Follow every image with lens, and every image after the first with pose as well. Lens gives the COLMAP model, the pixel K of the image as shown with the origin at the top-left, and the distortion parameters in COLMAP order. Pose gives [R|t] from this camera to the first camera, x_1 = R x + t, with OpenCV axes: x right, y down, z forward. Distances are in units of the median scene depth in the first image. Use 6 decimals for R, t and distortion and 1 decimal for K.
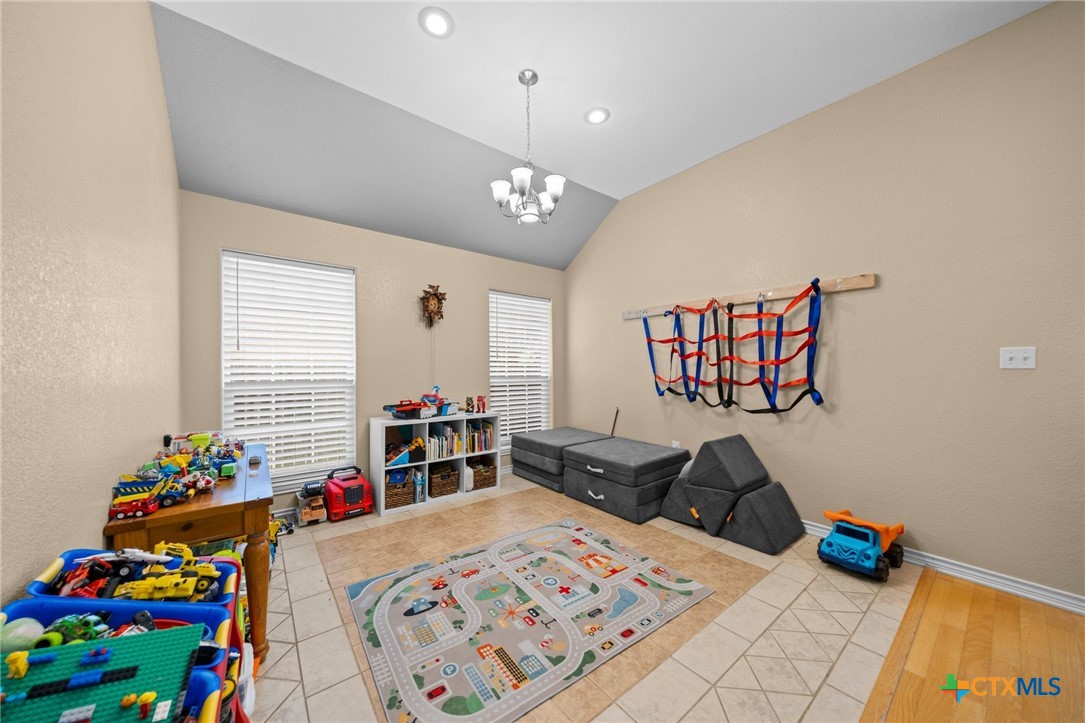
lens RADIAL K [[364.0, 0, 544.2], [0, 364.0, 365.4], [0, 0, 1]] dist [-0.001133, -0.000268]
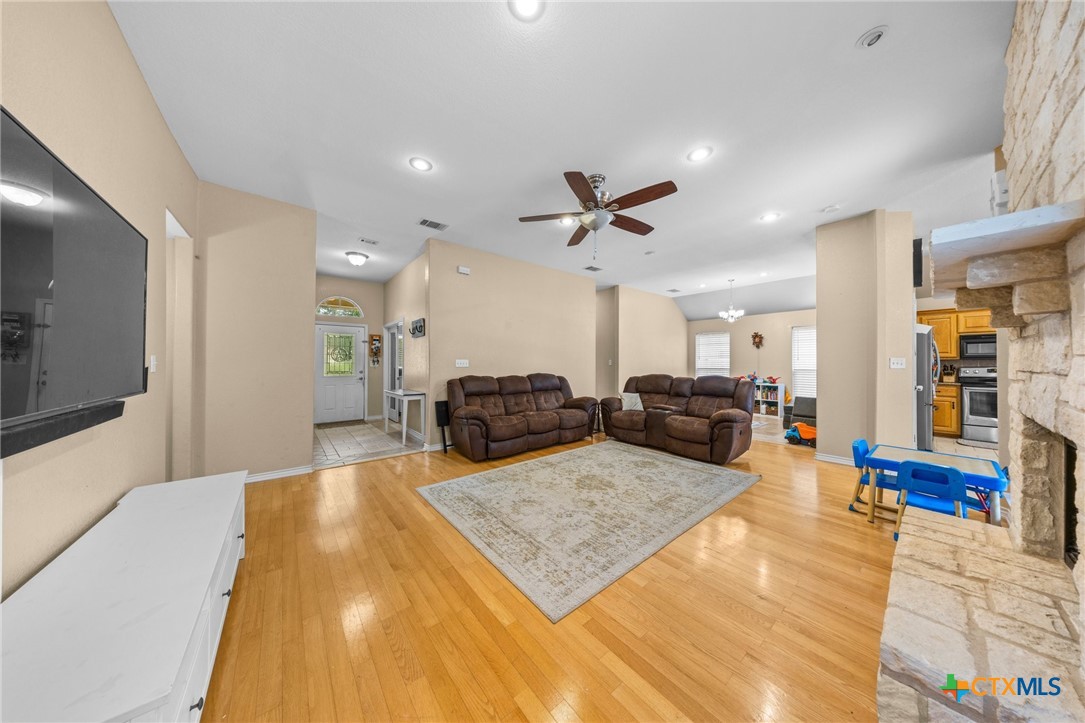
lens RADIAL K [[320.6, 0, 540.3], [0, 320.6, 361.2], [0, 0, 1]] dist [-0.002195, -0.000979]
pose [[0.043772, -0.002767, -0.999038, 1.862065], [-0.004798, 0.999984, -0.002979, -0.003613], [0.999030, 0.004924, 0.043758, -0.609529]]
